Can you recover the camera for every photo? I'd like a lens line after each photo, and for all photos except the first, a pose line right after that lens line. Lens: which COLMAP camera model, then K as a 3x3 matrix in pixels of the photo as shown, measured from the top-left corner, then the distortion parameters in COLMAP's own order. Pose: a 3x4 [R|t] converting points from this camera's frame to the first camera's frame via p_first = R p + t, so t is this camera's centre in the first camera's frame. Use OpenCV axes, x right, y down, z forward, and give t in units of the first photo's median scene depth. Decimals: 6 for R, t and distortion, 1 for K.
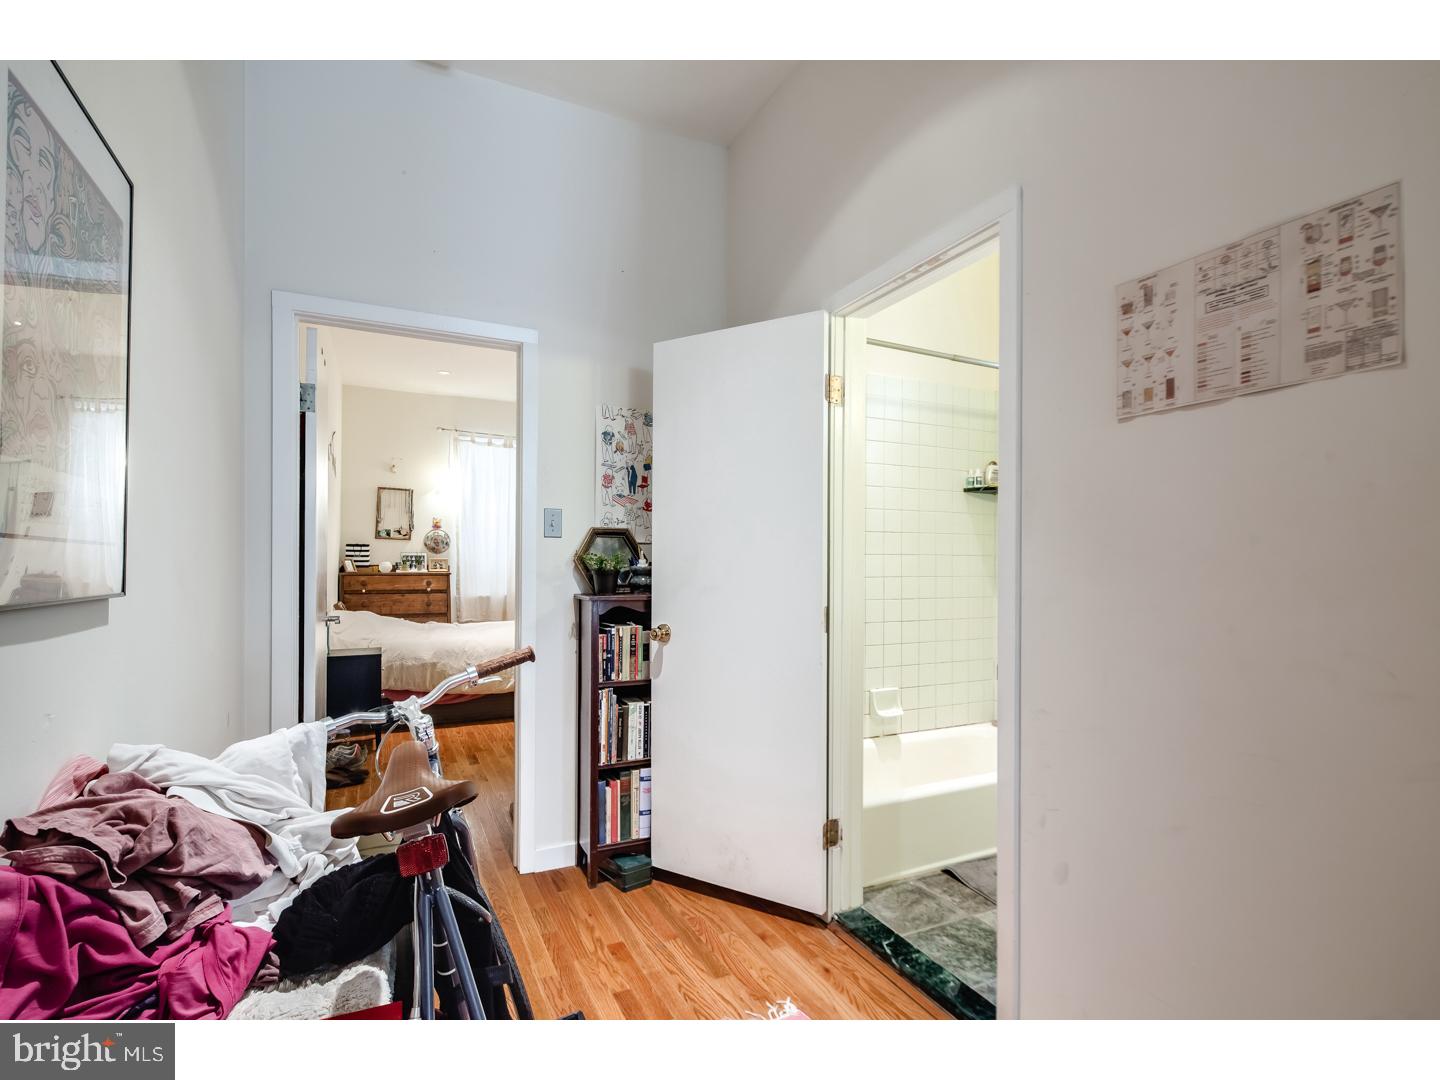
lens RADIAL K [[699.2, 0, 725.6], [0, 699.2, 562.6], [0, 0, 1]] dist [0.000579, -0.000462]
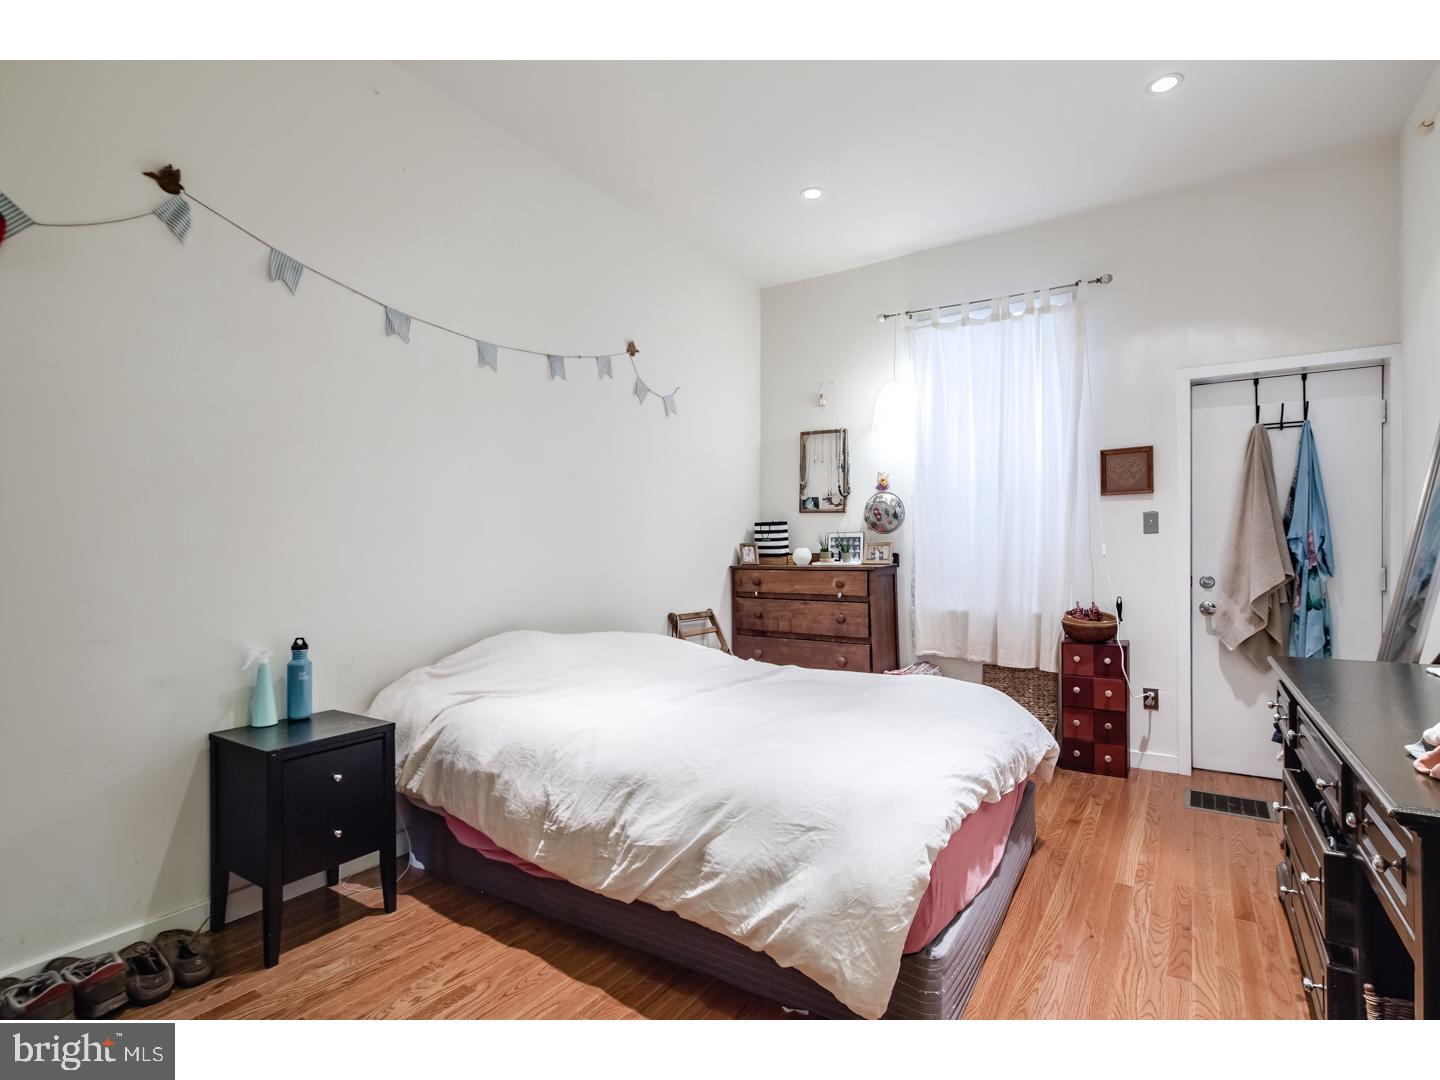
lens RADIAL K [[692.0, 0, 734.9], [0, 692.0, 558.2], [0, 0, 1]] dist [0.002476, -0.000737]
pose [[0.506598, 0.001192, -0.862182, 0.022964], [0.005963, 0.999970, 0.004886, 0.004416], [0.862162, -0.007616, 0.506576, 0.619811]]
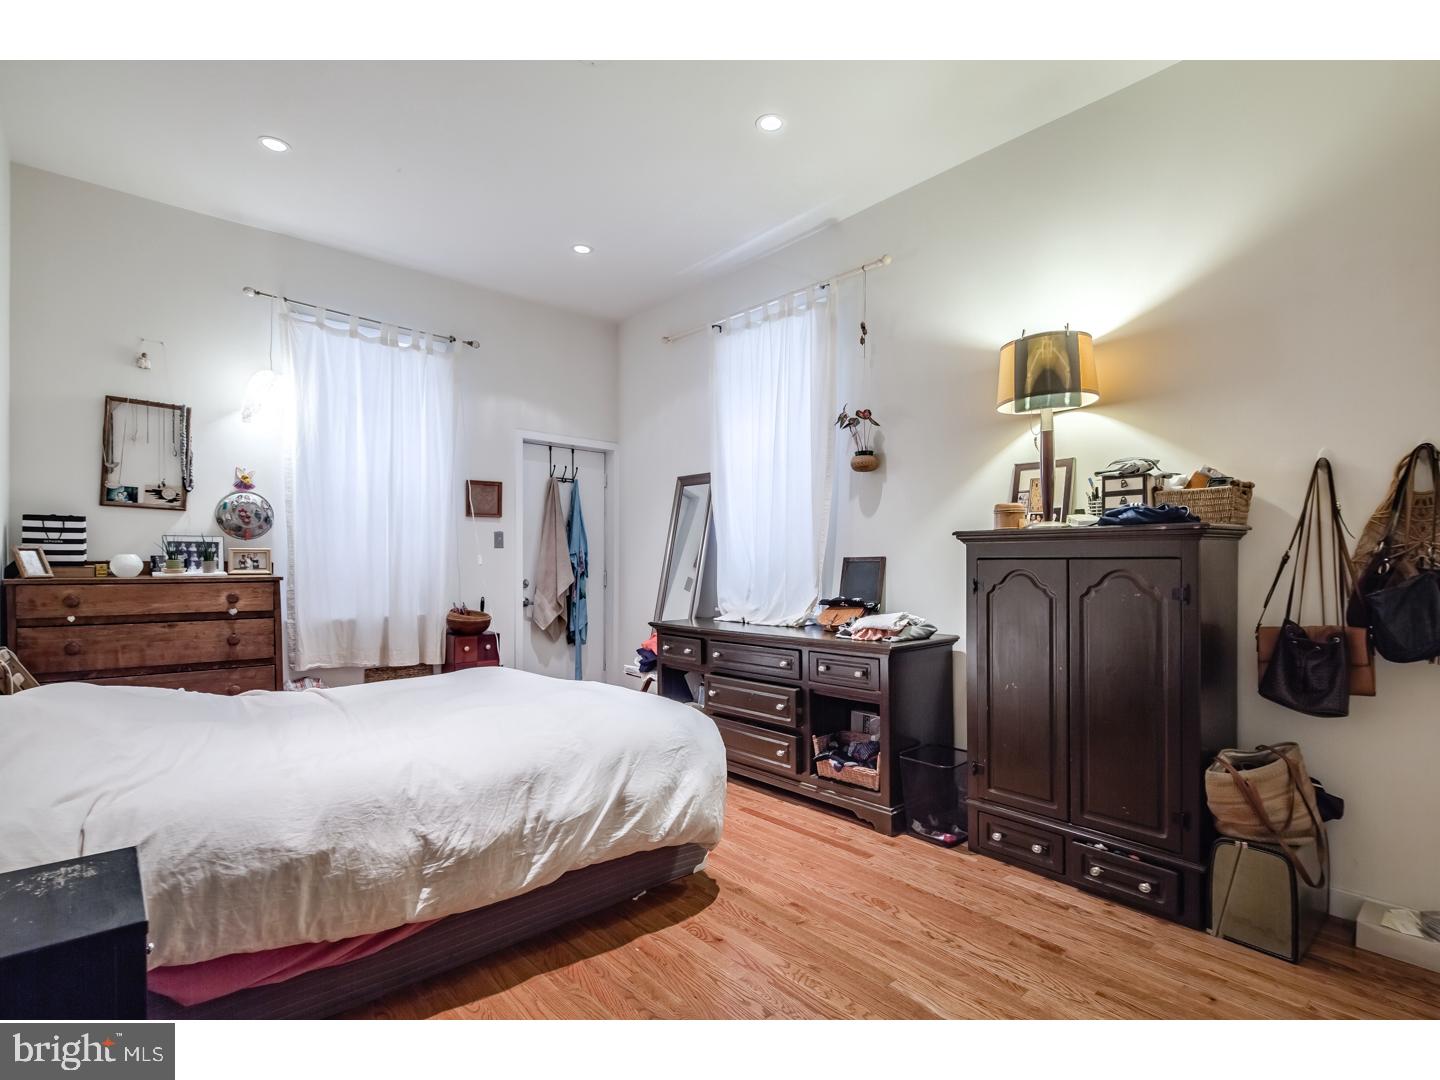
lens RADIAL K [[712.4, 0, 722.1], [0, 712.4, 568.5], [0, 0, 1]] dist [0.001918, -0.000589]
pose [[0.967116, -0.002885, 0.254321, -0.216645], [0.000126, 0.999941, 0.010865, 0.003124], [-0.254337, -0.010476, 0.967059, 0.425504]]
